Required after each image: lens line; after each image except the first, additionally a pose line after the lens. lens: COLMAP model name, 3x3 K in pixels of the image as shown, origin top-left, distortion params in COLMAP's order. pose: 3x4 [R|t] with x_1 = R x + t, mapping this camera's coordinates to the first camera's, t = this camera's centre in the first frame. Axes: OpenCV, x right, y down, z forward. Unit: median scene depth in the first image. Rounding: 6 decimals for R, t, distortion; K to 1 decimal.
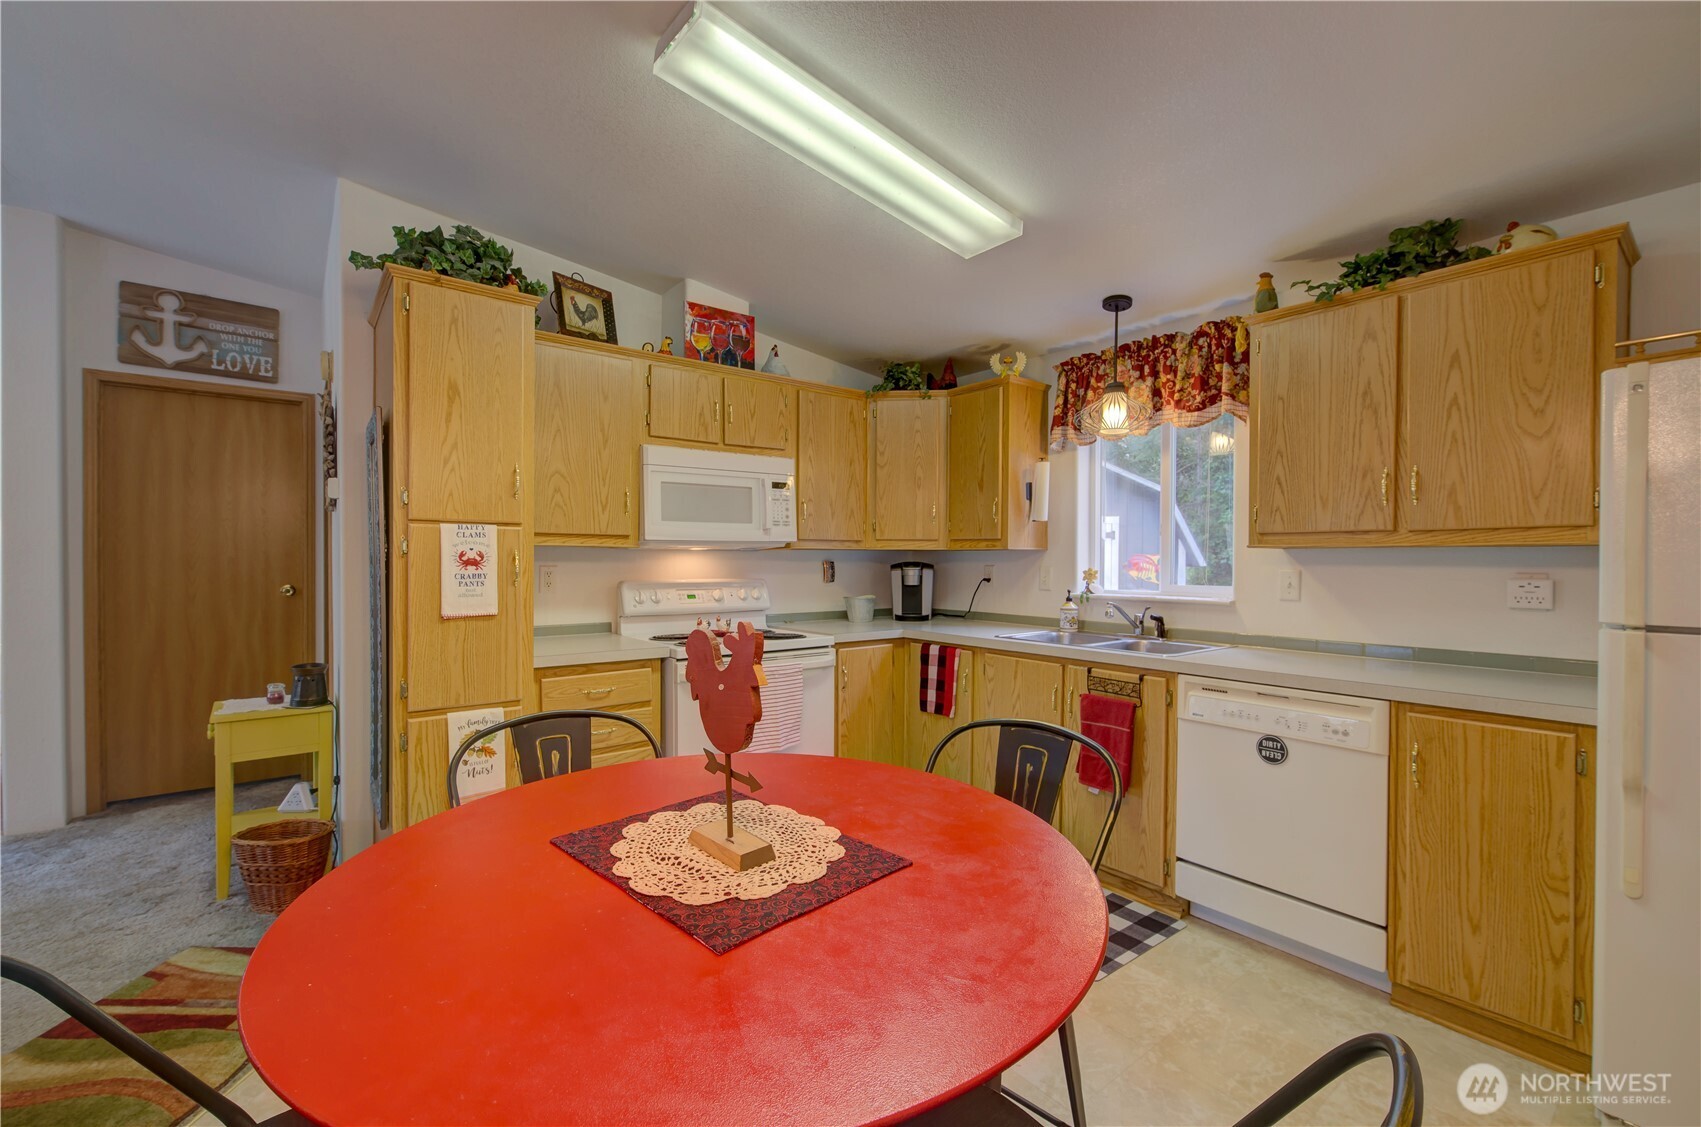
lens RADIAL K [[708.3, 0, 852.7], [0, 708.3, 555.7], [0, 0, 1]] dist [-0.001842, -0.000012]
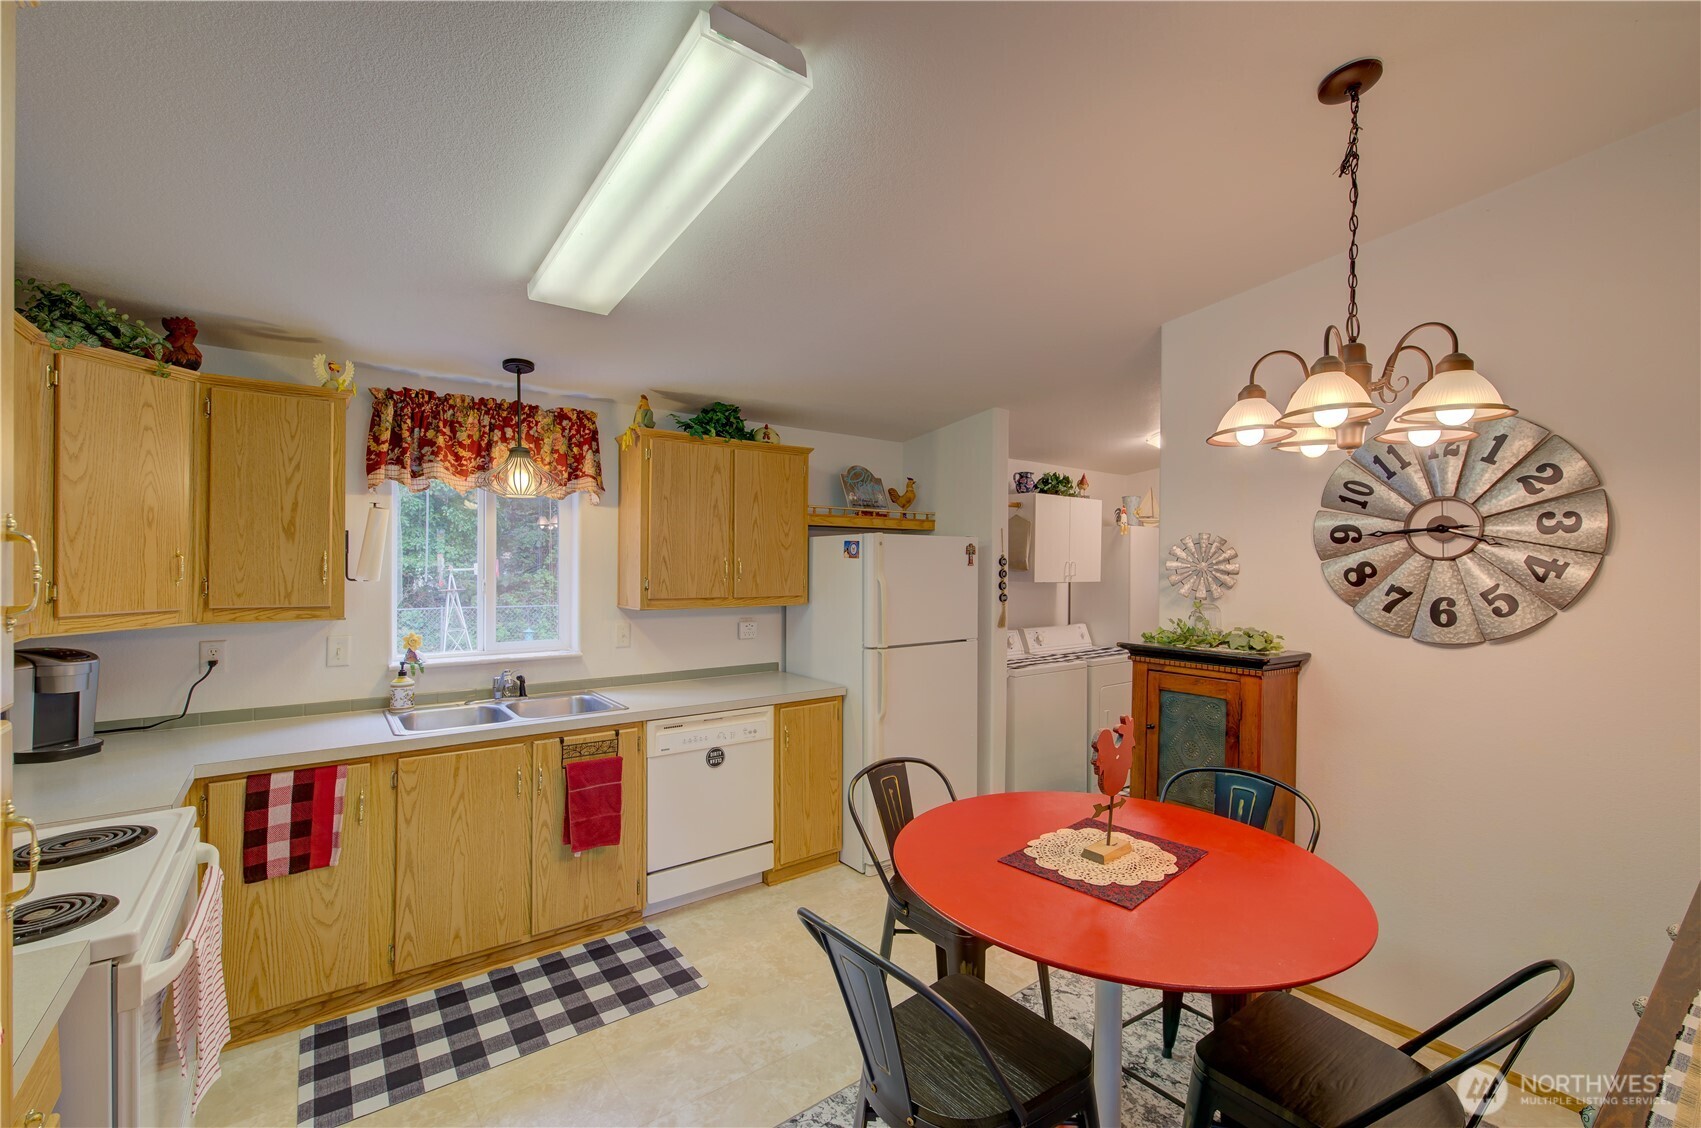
lens RADIAL K [[713.1, 0, 859.5], [0, 713.1, 562.4], [0, 0, 1]] dist [0.000725, -0.000563]
pose [[0.036074, -0.001927, 0.999347, -0.609888], [-0.010041, 0.999947, 0.002290, -0.090688], [-0.999299, -0.010117, 0.036053, 0.492390]]
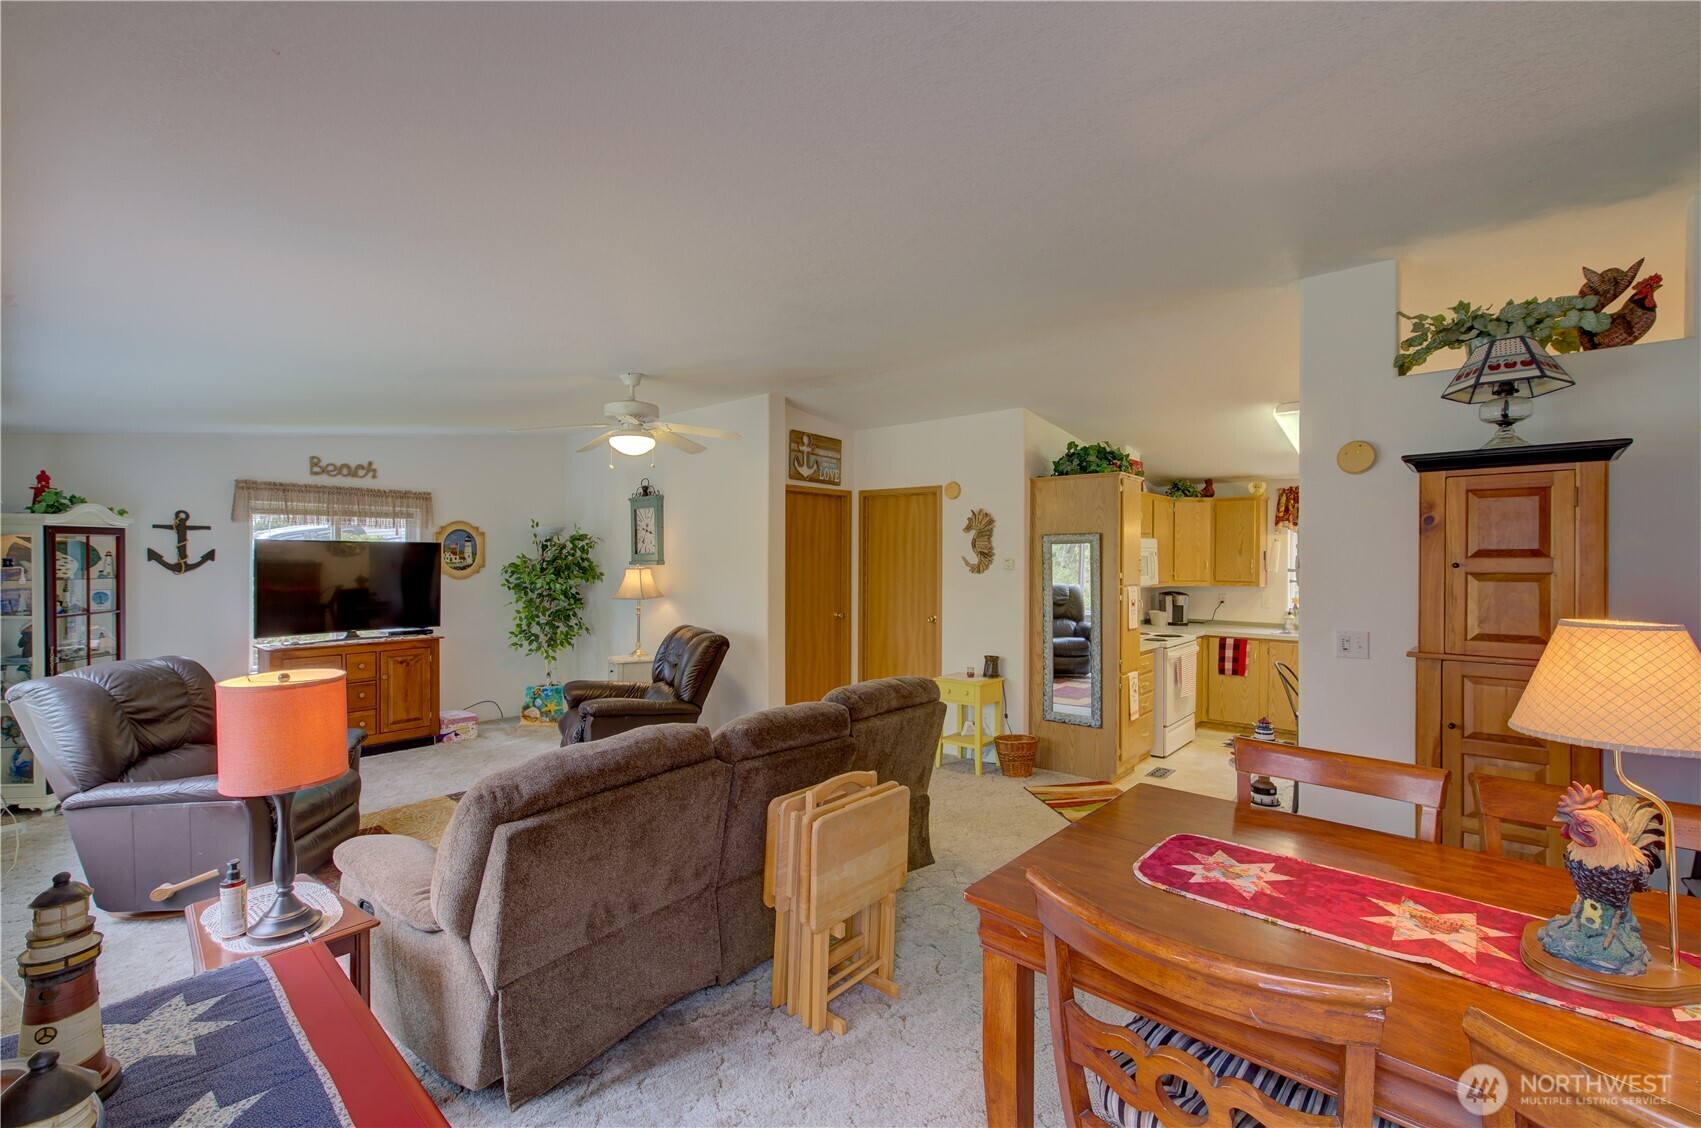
lens RADIAL K [[713.1, 0, 859.5], [0, 713.1, 562.4], [0, 0, 1]] dist [0.000725, -0.000563]
pose [[0.983799, -0.000120, 0.179277, -1.361729], [-0.001715, 0.999948, 0.010079, -0.108250], [-0.179269, -0.010223, 0.983747, -0.787646]]
